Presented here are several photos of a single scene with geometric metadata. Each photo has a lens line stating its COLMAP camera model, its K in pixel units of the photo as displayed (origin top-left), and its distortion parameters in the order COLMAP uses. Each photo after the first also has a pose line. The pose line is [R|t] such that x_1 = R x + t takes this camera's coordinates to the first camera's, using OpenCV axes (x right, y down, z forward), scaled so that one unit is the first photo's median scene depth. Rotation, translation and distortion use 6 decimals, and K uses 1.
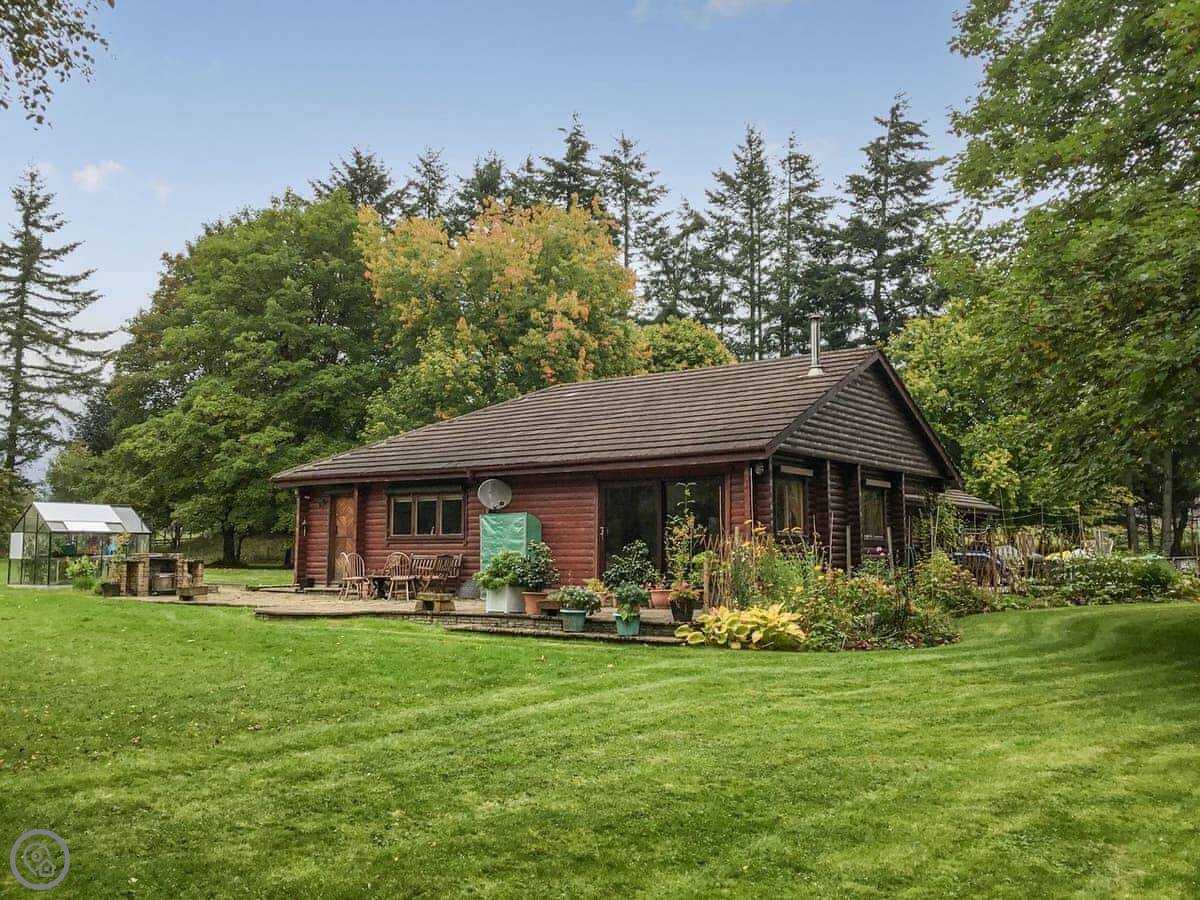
lens RADIAL K [[1096.9, 0, 600.4], [0, 1096.9, 449.4], [0, 0, 1]] dist [0.003509, 0.000000]
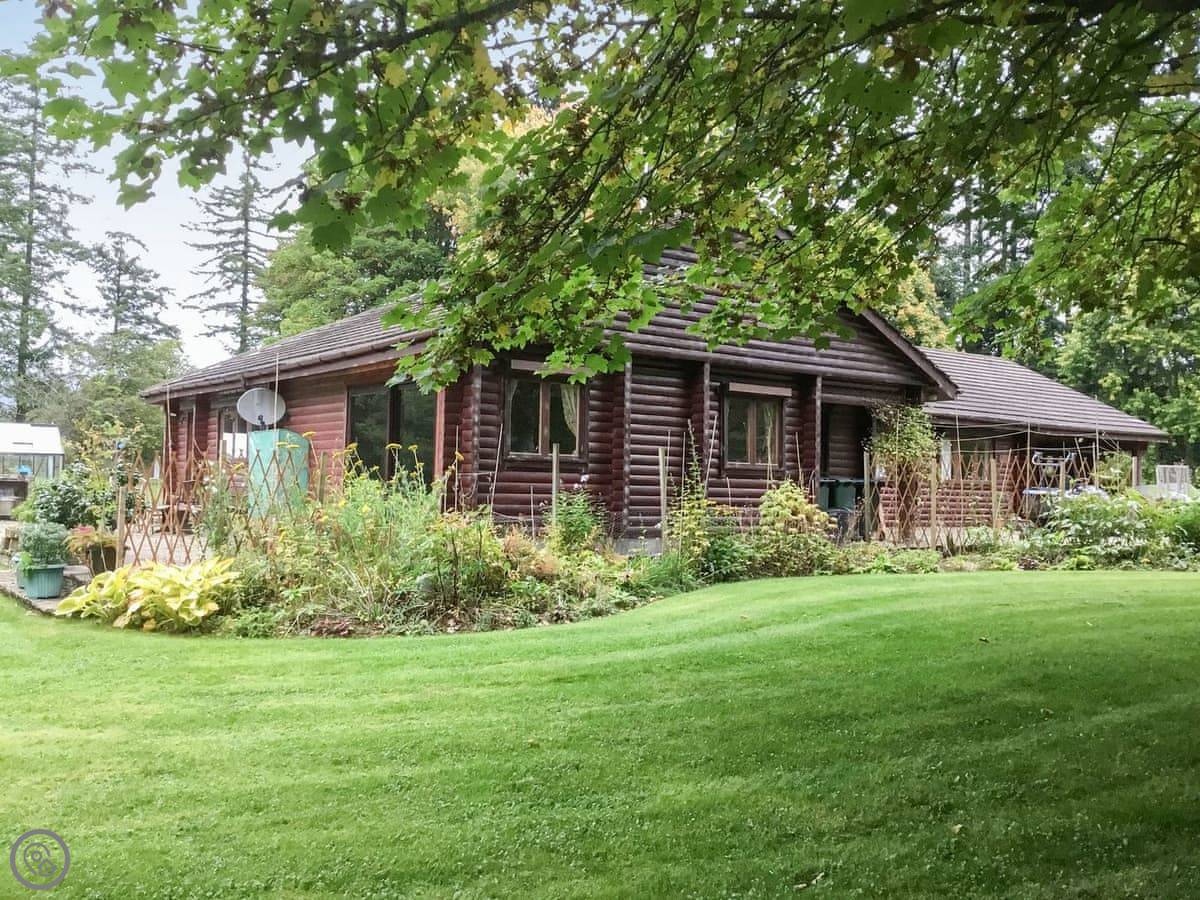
lens RADIAL K [[1096.9, 0, 599.5], [0, 1096.9, 449.4], [0, 0, 1]] dist [0.003509, 0.000000]
pose [[0.956635, 0.005374, -0.291239, 0.106928], [0.012396, 0.998173, 0.059136, 0.007709], [0.291025, -0.060181, 0.954821, 0.083290]]
